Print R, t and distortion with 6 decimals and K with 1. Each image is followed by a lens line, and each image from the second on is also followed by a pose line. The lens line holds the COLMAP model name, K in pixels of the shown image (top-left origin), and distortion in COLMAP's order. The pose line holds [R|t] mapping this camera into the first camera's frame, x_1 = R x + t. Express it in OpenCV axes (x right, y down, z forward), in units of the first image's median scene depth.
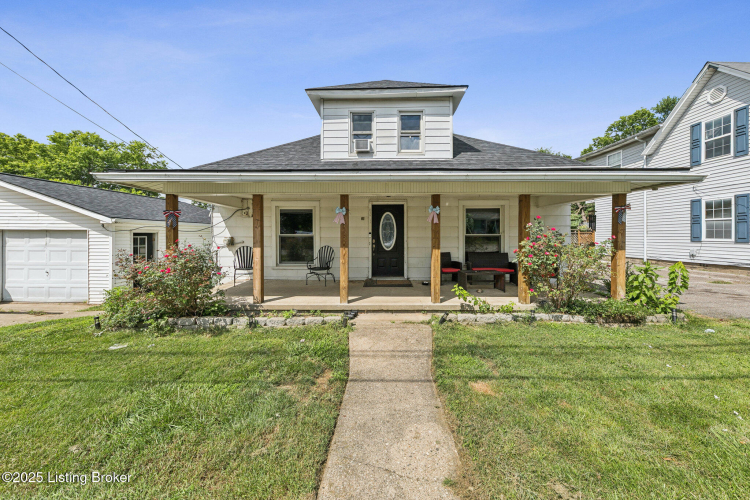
lens RADIAL K [[266.7, 0, 375.2], [0, 266.7, 235.6], [0, 0, 1]] dist [0.000419, -0.002359]
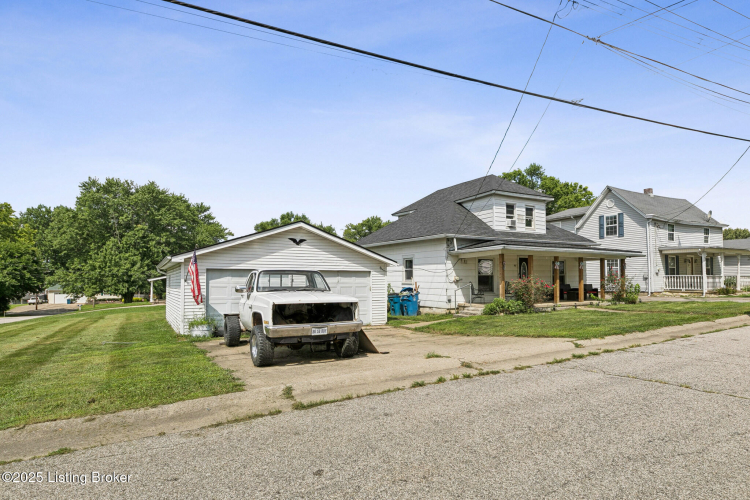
lens RADIAL K [[380.2, 0, 373.0], [0, 380.2, 269.1], [0, 0, 1]] dist [0.001096, 0.000003]
pose [[0.864418, 0.010090, 0.502673, -1.999377], [0.000883, 0.999767, -0.021587, 0.011950], [-0.502773, 0.019104, 0.864207, -0.653562]]
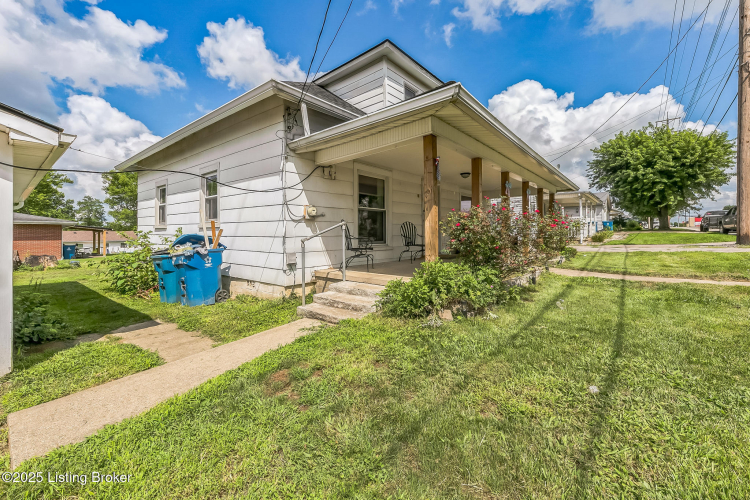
lens RADIAL K [[315.5, 0, 378.8], [0, 315.5, 233.2], [0, 0, 1]] dist [0.001398, 0.000018]
pose [[0.622215, -0.003794, 0.782837, -1.002687], [0.003585, 0.999992, 0.001998, 0.068598], [-0.782838, 0.001564, 0.622223, 0.368815]]
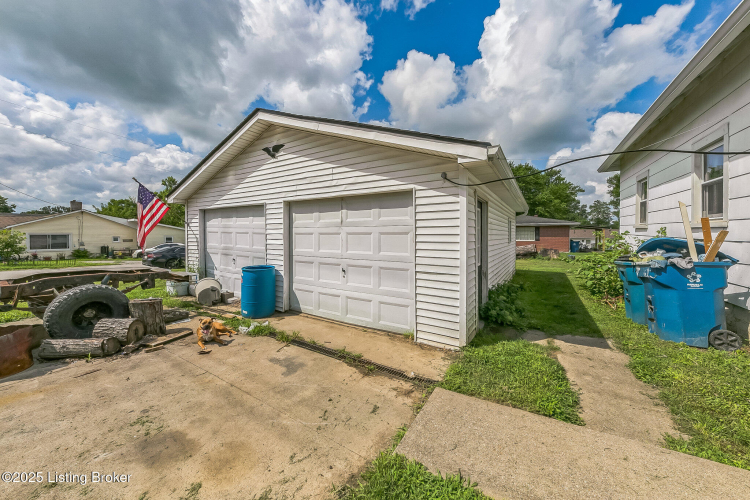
lens RADIAL K [[266.7, 0, 375.2], [0, 266.7, 235.6], [0, 0, 1]] dist [0.000419, -0.002359]
pose [[0.853666, -0.002487, -0.520815, -0.877297], [0.009199, 0.999905, 0.010302, 0.057706], [0.520740, -0.013586, 0.853607, 0.541669]]
